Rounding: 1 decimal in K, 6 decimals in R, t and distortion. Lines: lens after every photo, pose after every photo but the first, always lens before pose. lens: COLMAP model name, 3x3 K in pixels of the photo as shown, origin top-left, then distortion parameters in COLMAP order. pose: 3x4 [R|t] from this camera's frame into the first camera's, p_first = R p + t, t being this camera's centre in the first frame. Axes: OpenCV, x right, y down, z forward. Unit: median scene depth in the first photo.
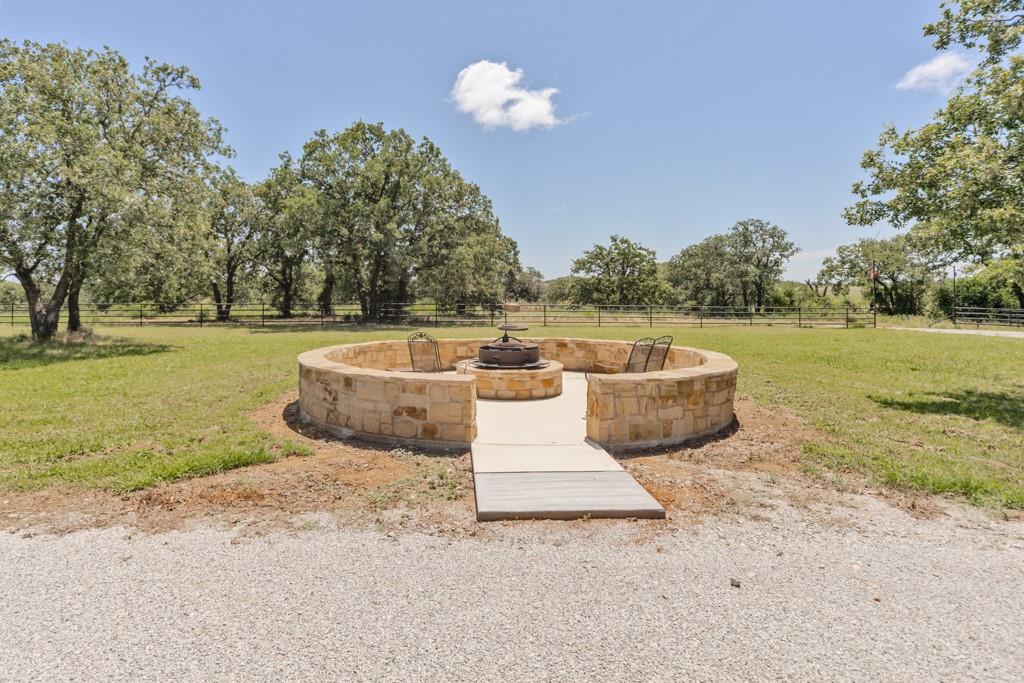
lens RADIAL K [[504.9, 0, 539.5], [0, 504.9, 295.8], [0, 0, 1]] dist [0.002781, 0.000846]
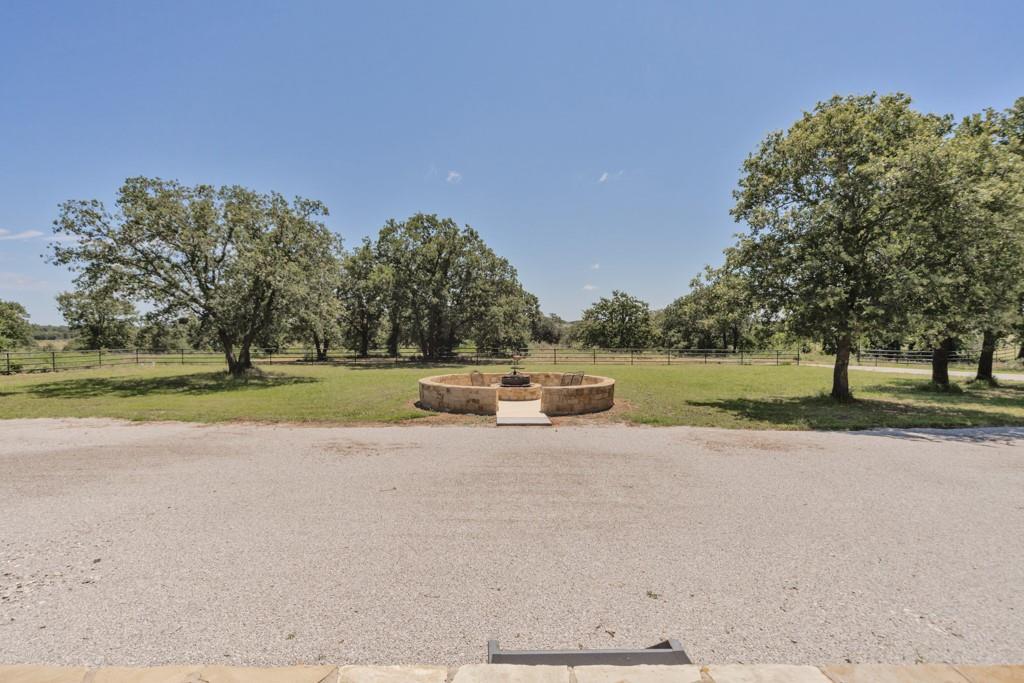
lens RADIAL K [[499.6, 0, 512.1], [0, 499.6, 336.6], [0, 0, 1]] dist [-0.001152, -0.000135]
pose [[0.992266, -0.011339, -0.123614, 0.053190], [0.012673, 0.999870, 0.010009, -0.024942], [0.123484, -0.011498, 0.992280, -0.306143]]
